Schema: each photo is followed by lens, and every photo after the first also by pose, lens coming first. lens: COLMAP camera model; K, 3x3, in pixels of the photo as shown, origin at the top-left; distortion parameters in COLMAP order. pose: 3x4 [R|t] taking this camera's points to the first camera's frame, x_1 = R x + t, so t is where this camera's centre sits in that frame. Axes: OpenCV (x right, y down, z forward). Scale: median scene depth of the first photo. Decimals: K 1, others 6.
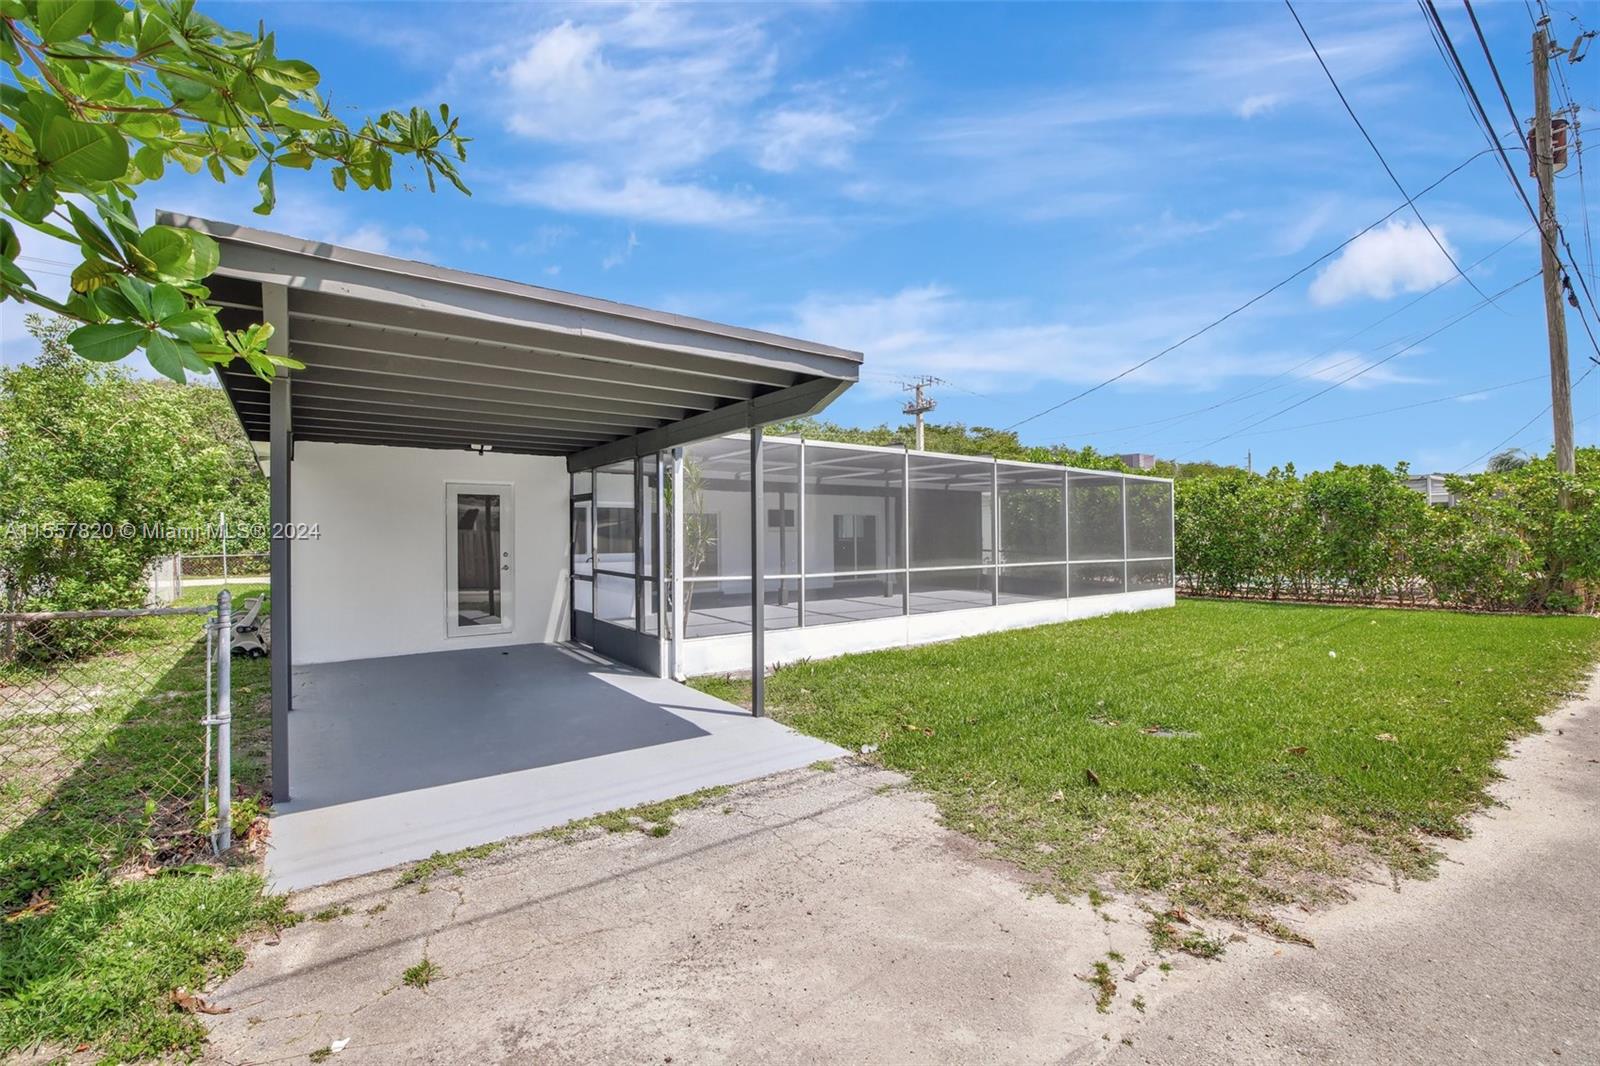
lens RADIAL K [[700.1, 0, 793.6], [0, 700.1, 512.2], [0, 0, 1]] dist [-0.043161, 0.016459]
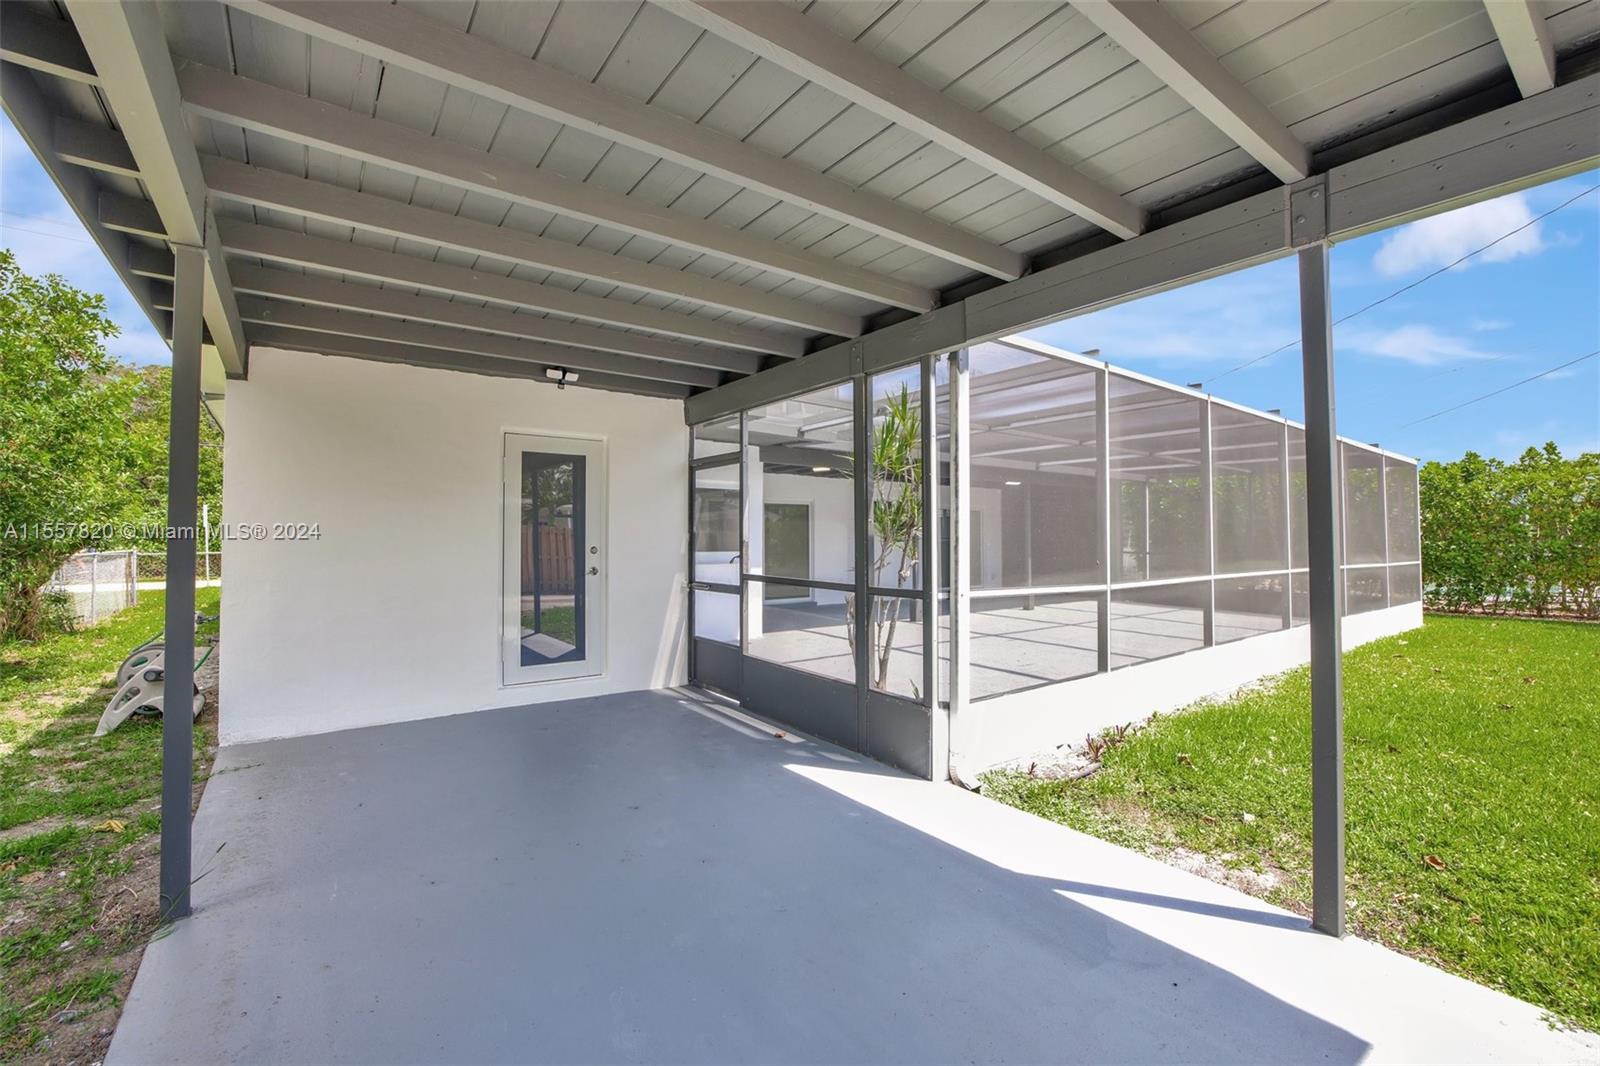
lens RADIAL K [[711.2, 0, 799.6], [0, 711.2, 496.9], [0, 0, 1]] dist [-0.043469, 0.017841]
pose [[0.999982, 0.005949, 0.001080, -0.233272], [-0.005917, 0.999609, -0.027311, 0.029601], [-0.001242, 0.027304, 0.999626, 0.364500]]
